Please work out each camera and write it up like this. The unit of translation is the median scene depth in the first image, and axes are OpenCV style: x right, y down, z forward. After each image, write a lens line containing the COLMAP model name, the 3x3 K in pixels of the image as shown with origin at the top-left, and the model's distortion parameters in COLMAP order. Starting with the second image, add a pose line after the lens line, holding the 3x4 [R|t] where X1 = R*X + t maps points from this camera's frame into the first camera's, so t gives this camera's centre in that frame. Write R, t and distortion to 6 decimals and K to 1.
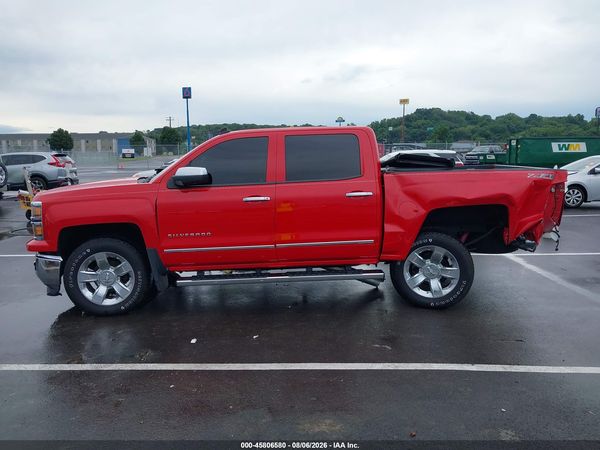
lens RADIAL K [[471.4, 0, 300.0], [0, 471.4, 225.0], [0, 0, 1]] dist [0.002624, -0.005230]
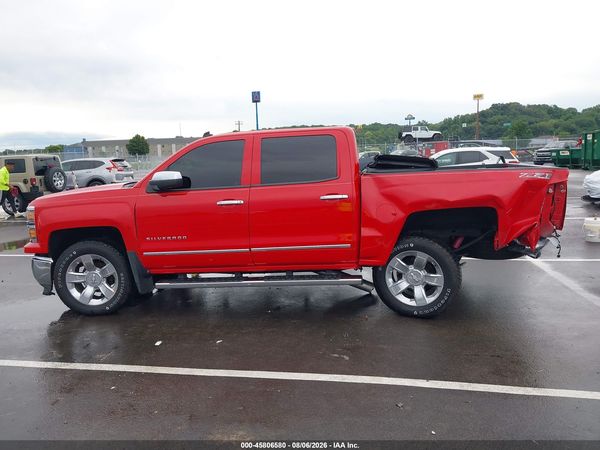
lens RADIAL K [[471.4, 0, 300.0], [0, 471.4, 225.0], [0, 0, 1]] dist [0.002624, -0.005230]
pose [[0.989613, 0.000824, -0.143756, 0.192346], [-0.000982, 0.999999, -0.001028, -0.006755], [0.143755, 0.001159, 0.989613, 0.033497]]
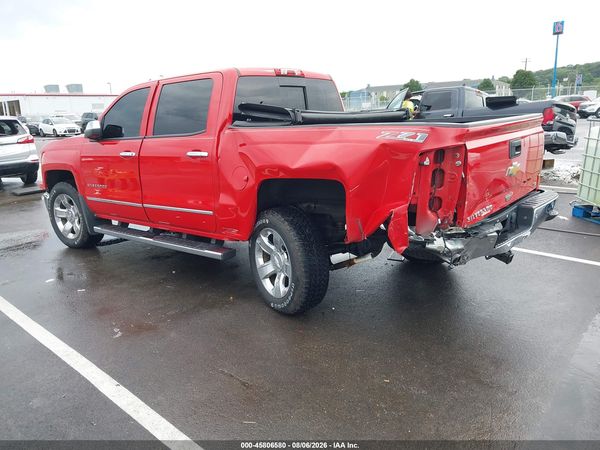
lens RADIAL K [[463.2, 0, 309.4], [0, 463.2, 240.5], [0, 0, 1]] dist [0.005438, -0.001115]
pose [[0.765360, 0.160404, -0.623293, 0.794974], [-0.070721, 0.983540, 0.166273, -0.064376], [0.639705, -0.083179, 0.764107, 0.487002]]
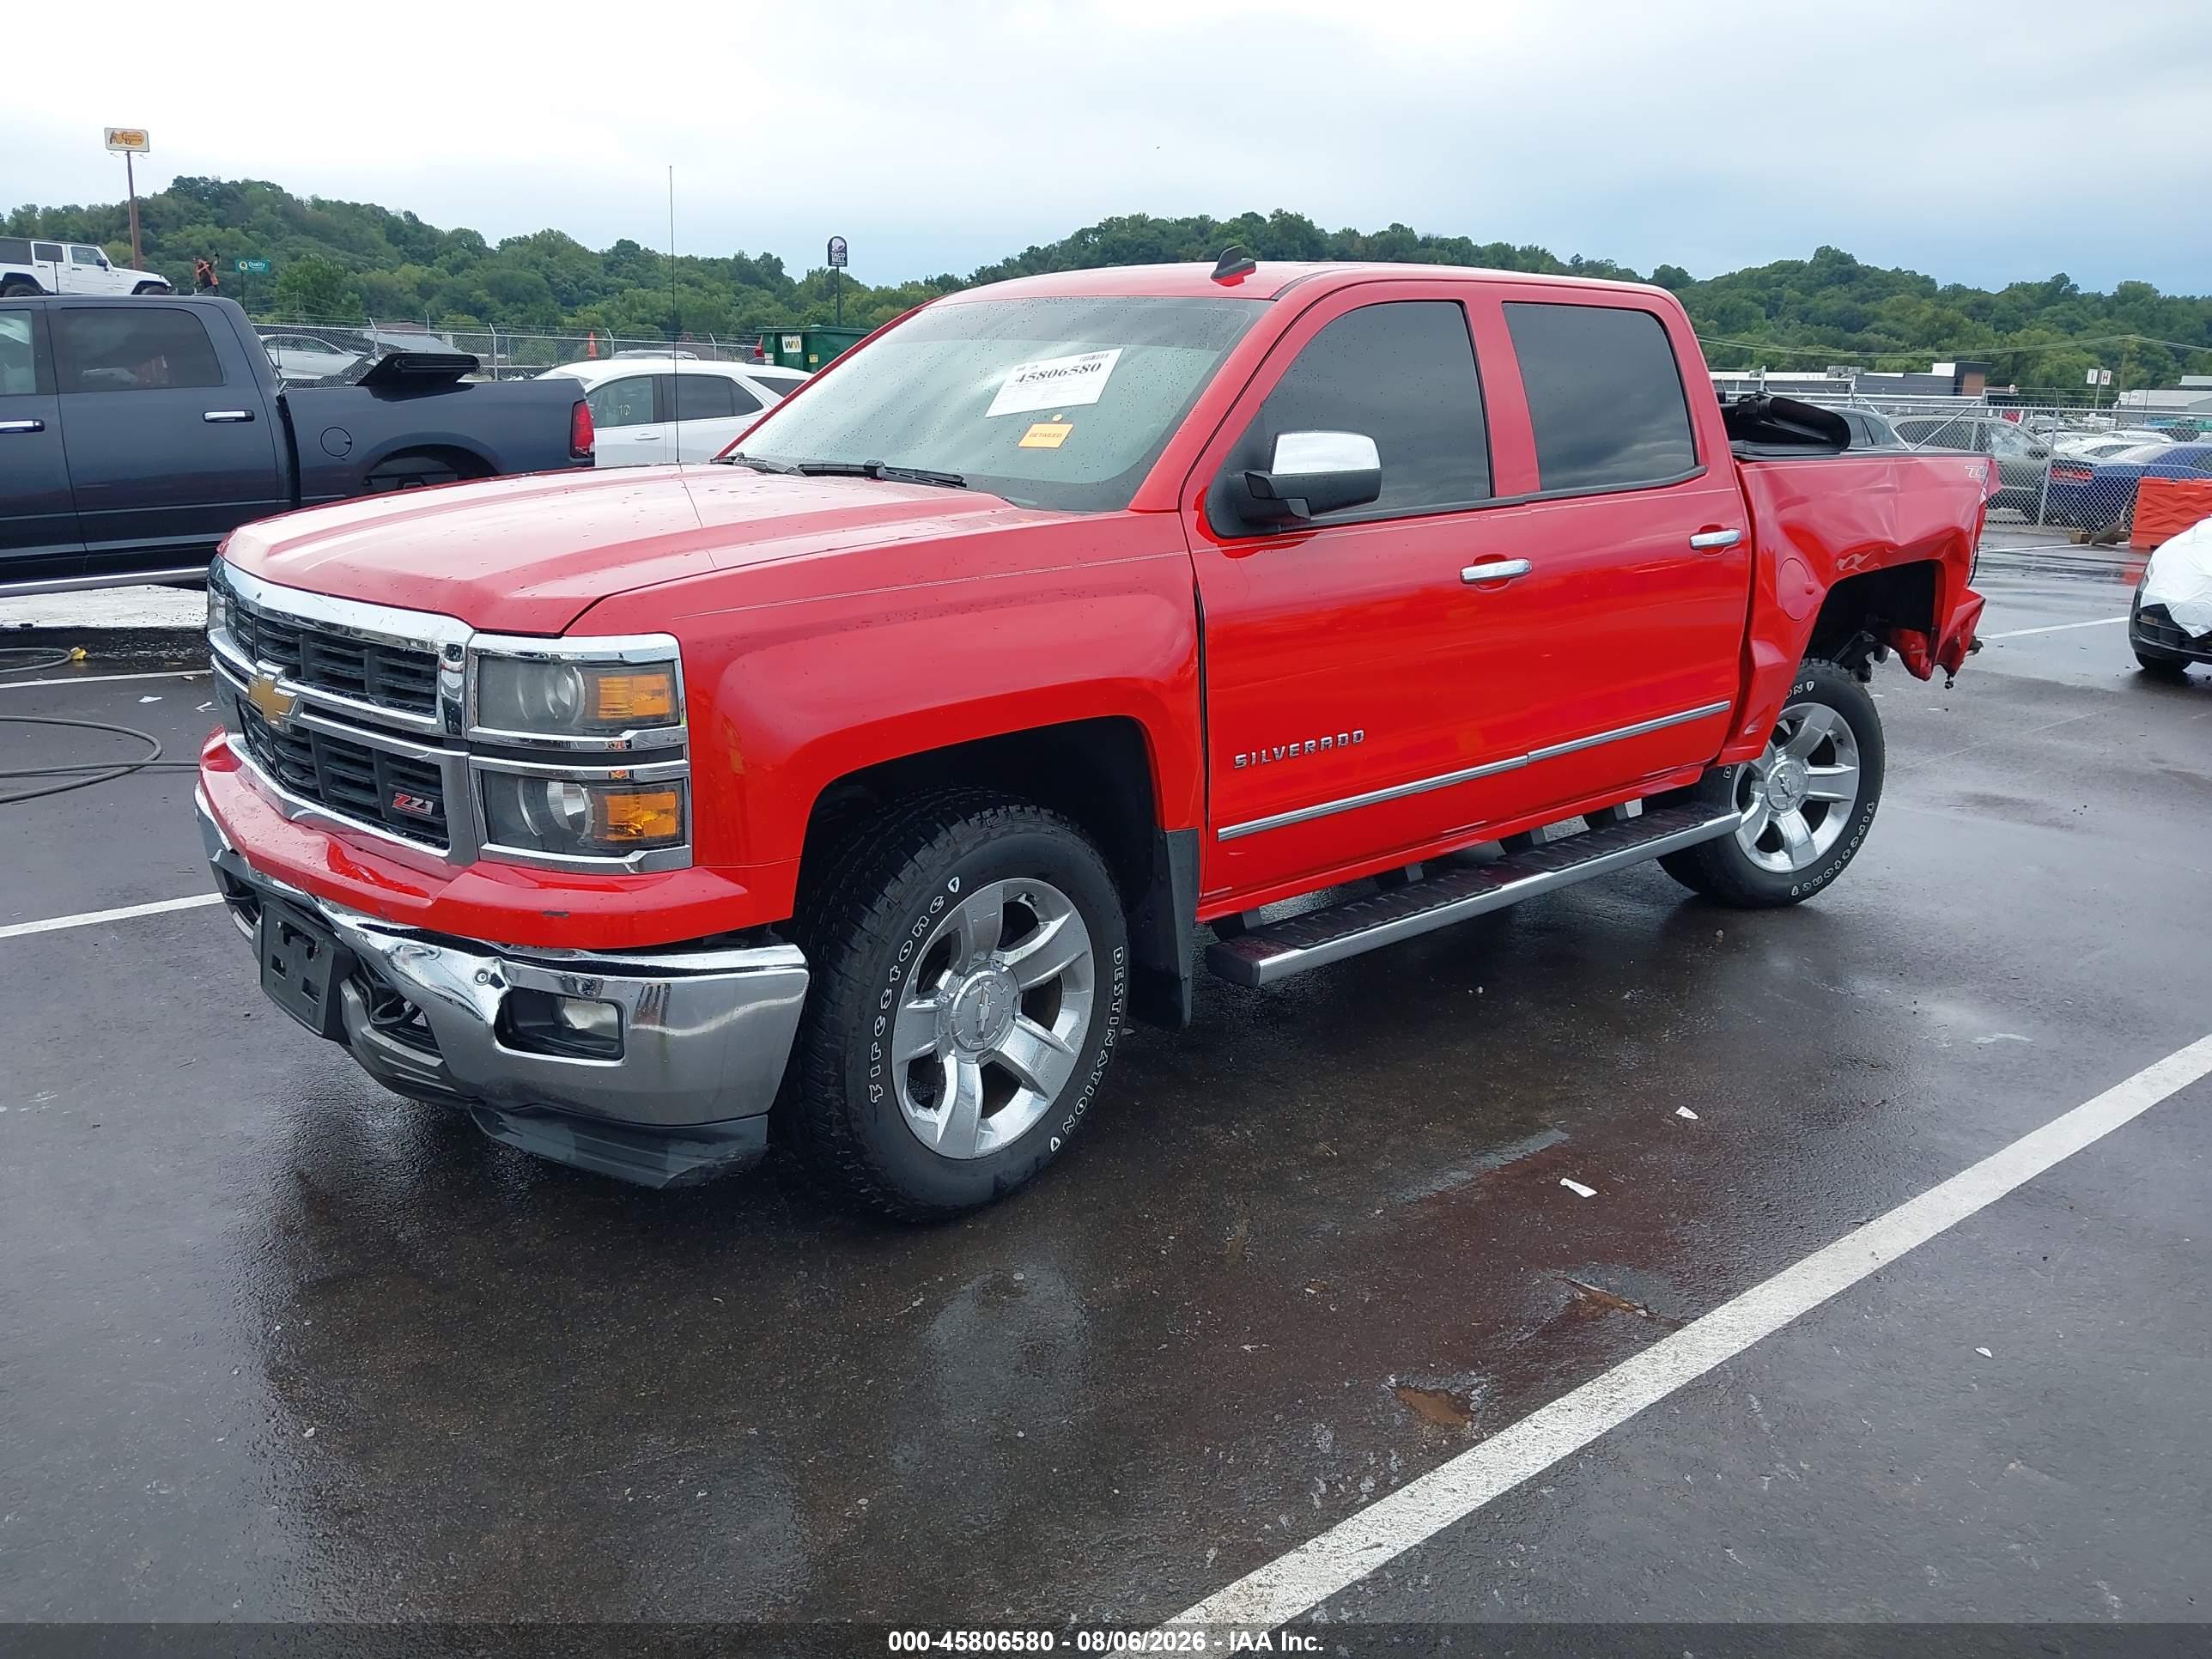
lens RADIAL K [[1737.9, 0, 1106.0], [0, 1737.9, 829.5], [0, 0, 1]] dist [0.002624, -0.005230]
pose [[0.762206, -0.131214, 0.633897, -0.809215], [0.063885, 0.989708, 0.128051, -0.049248], [-0.644175, -0.057105, 0.762744, 0.431888]]
